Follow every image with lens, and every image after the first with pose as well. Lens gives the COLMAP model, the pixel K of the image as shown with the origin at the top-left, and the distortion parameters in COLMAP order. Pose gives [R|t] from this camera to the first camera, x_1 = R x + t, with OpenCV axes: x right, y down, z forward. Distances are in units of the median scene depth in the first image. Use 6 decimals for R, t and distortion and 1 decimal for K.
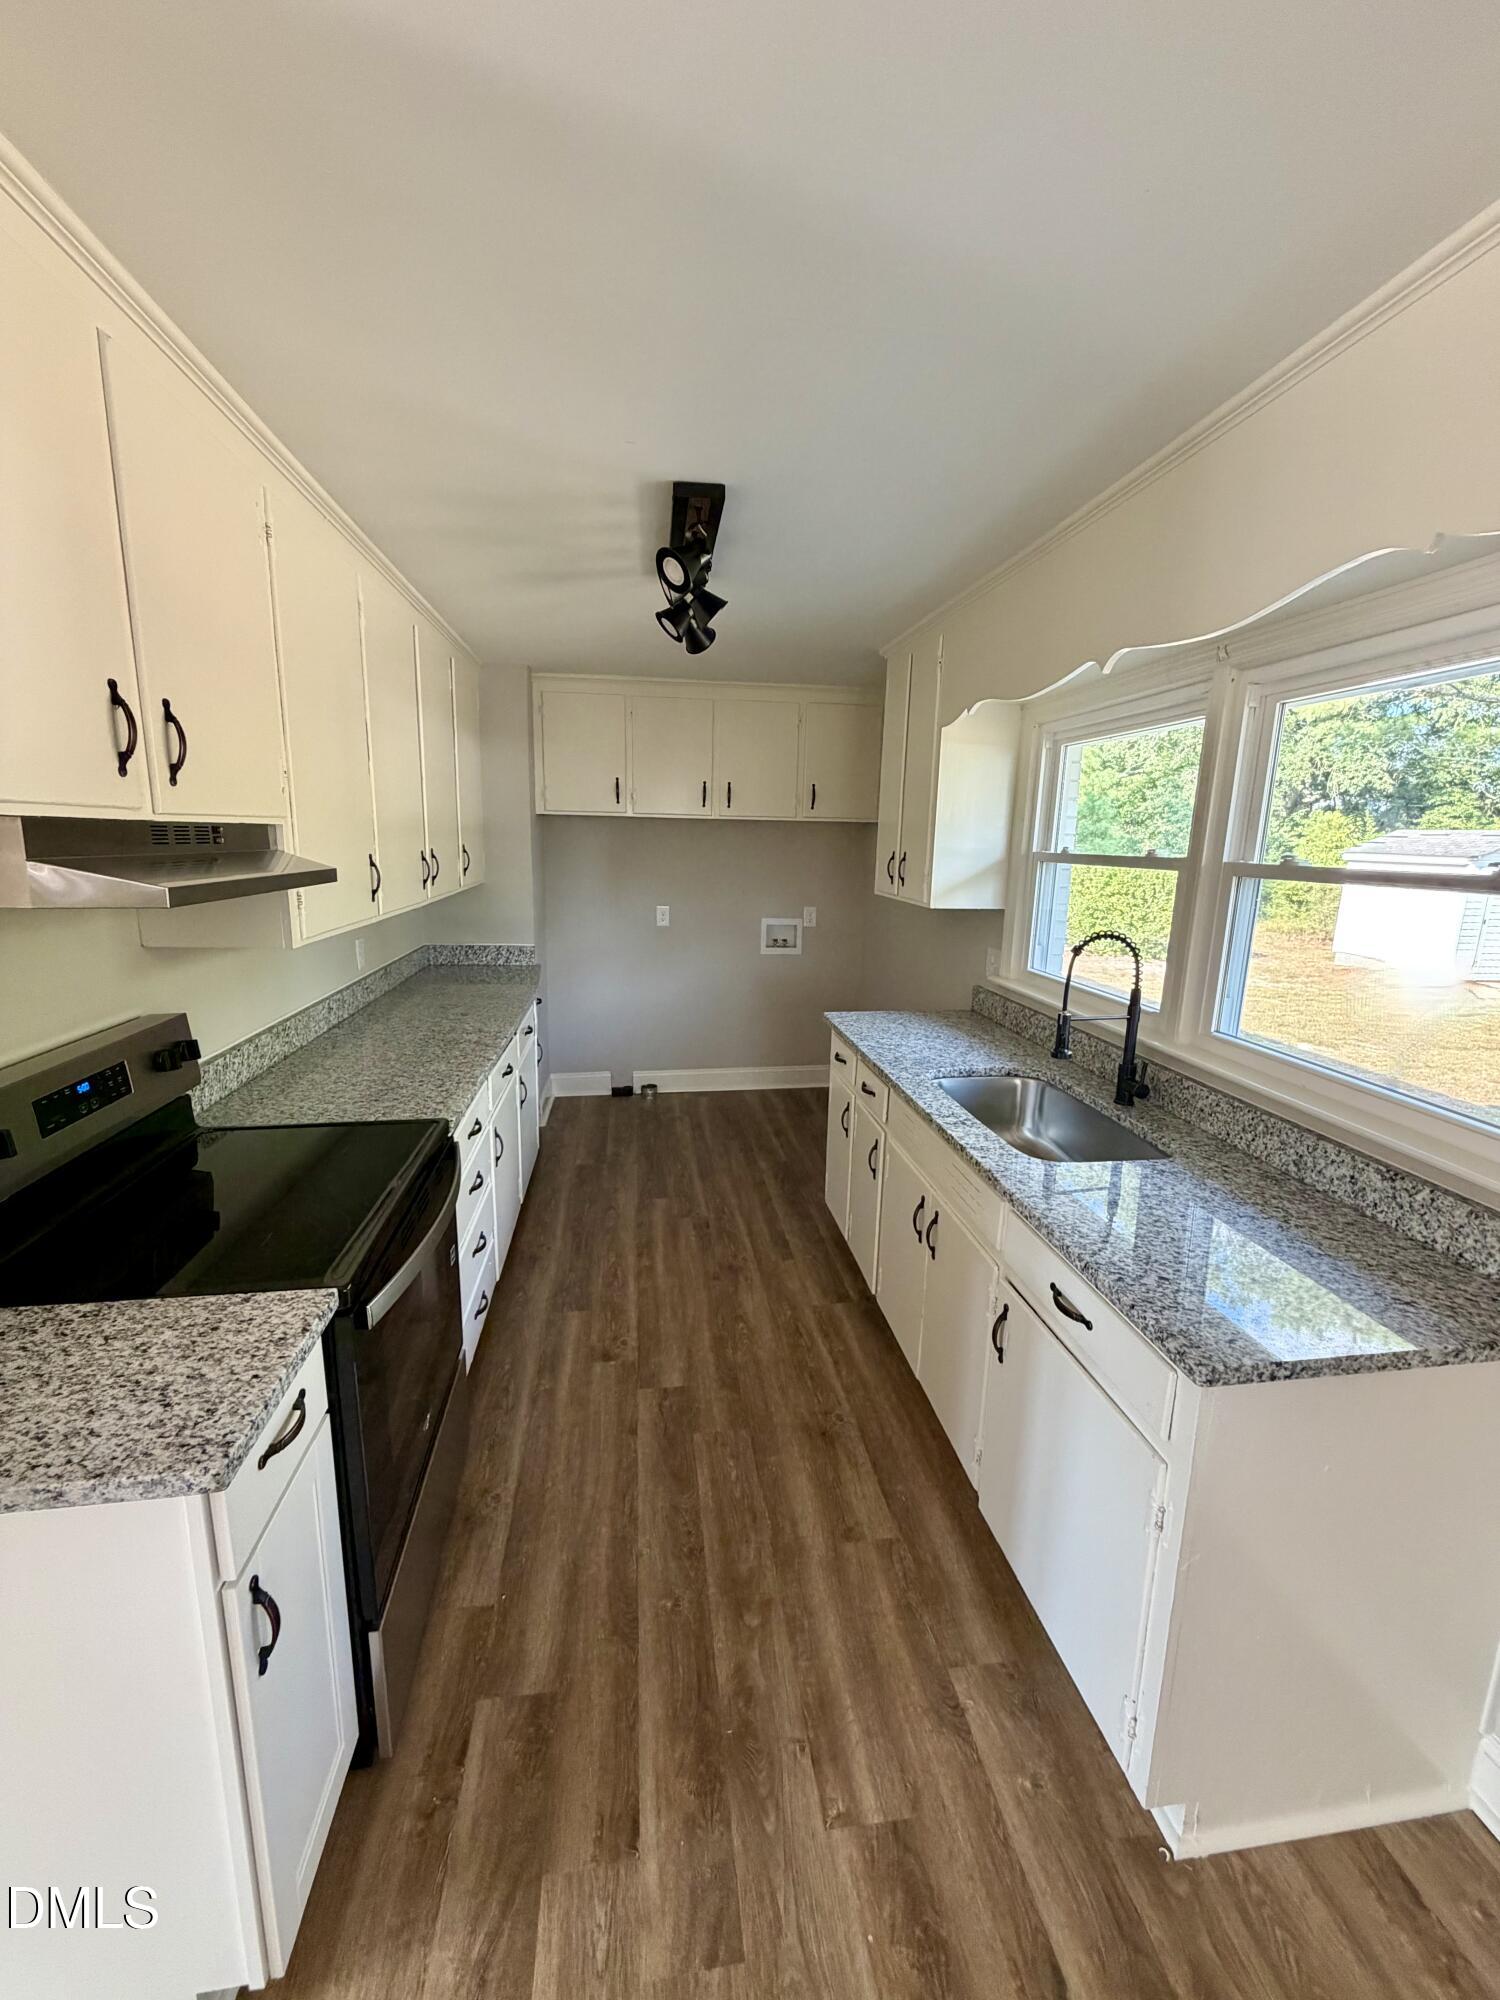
lens RADIAL K [[796.3, 0, 746.1], [0, 796.3, 993.5], [0, 0, 1]] dist [0.004695, 0.000527]
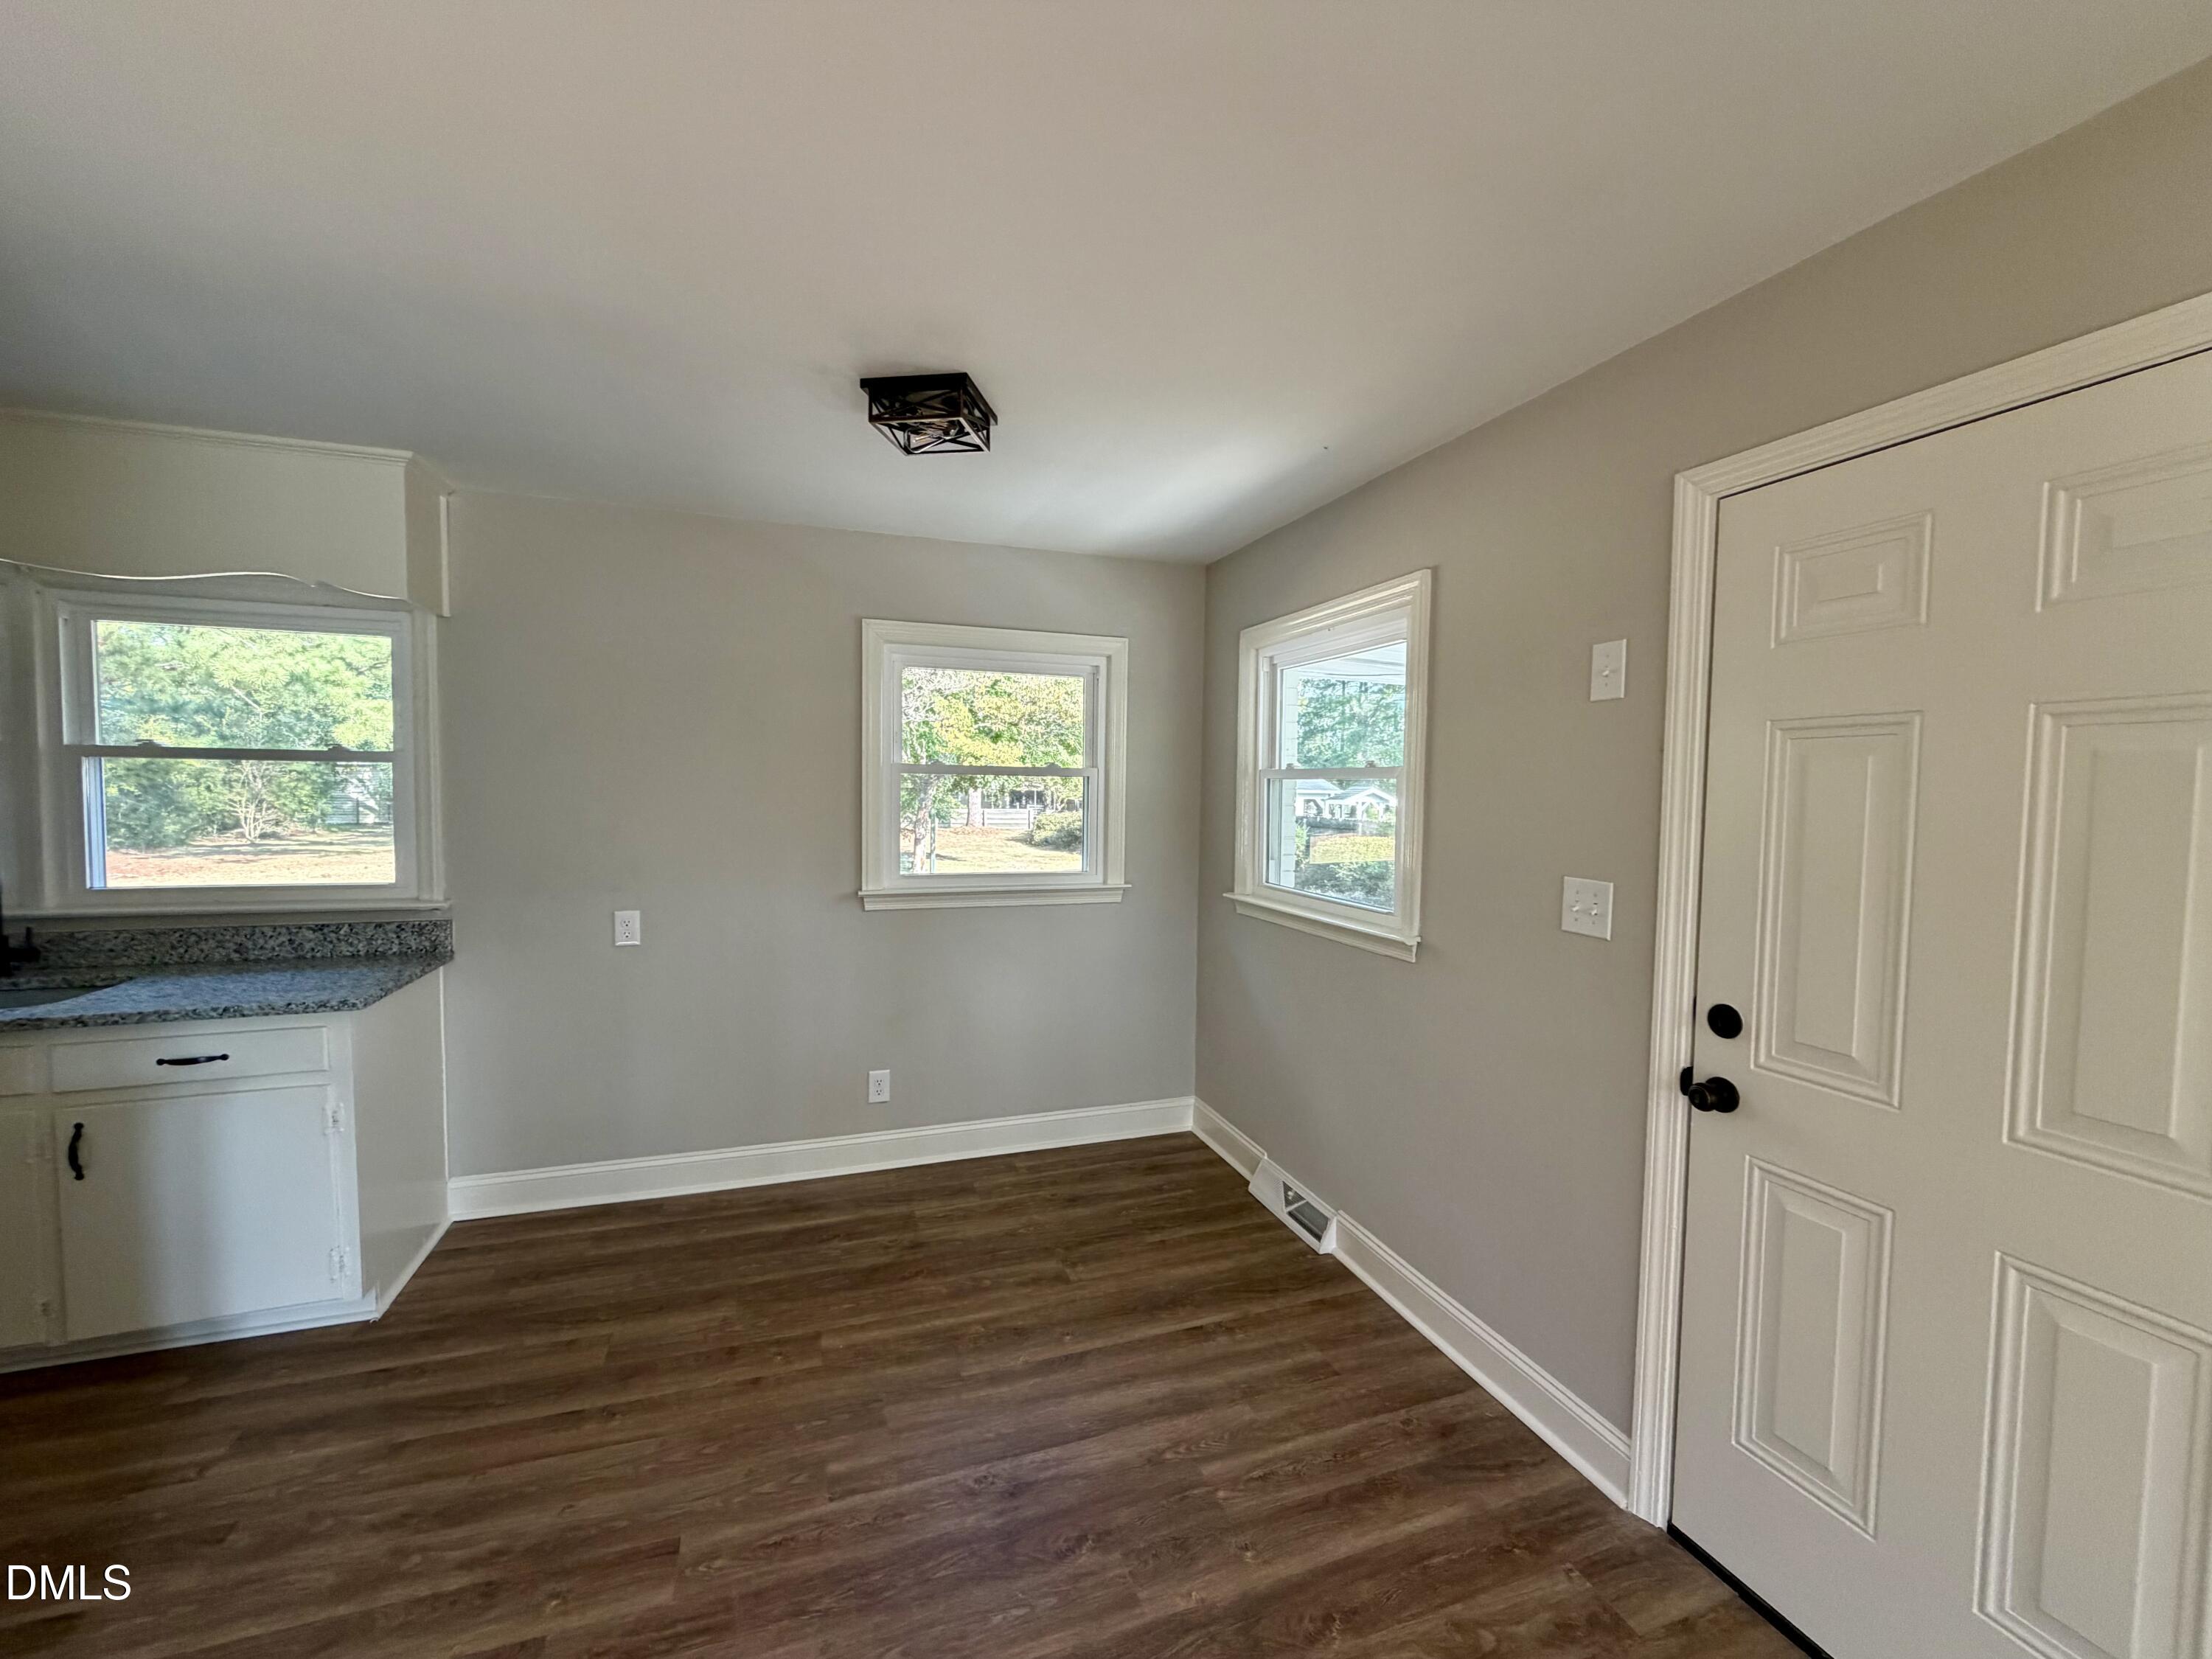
lens RADIAL K [[880.7, 0, 1105.1], [0, 880.7, 823.7], [0, 0, 1]] dist [0.004695, 0.000527]
pose [[-0.199176, -0.067189, 0.977658, -1.215256], [0.174355, 0.979300, 0.102823, 0.102680], [-0.964328, 0.190940, -0.183338, -0.266008]]
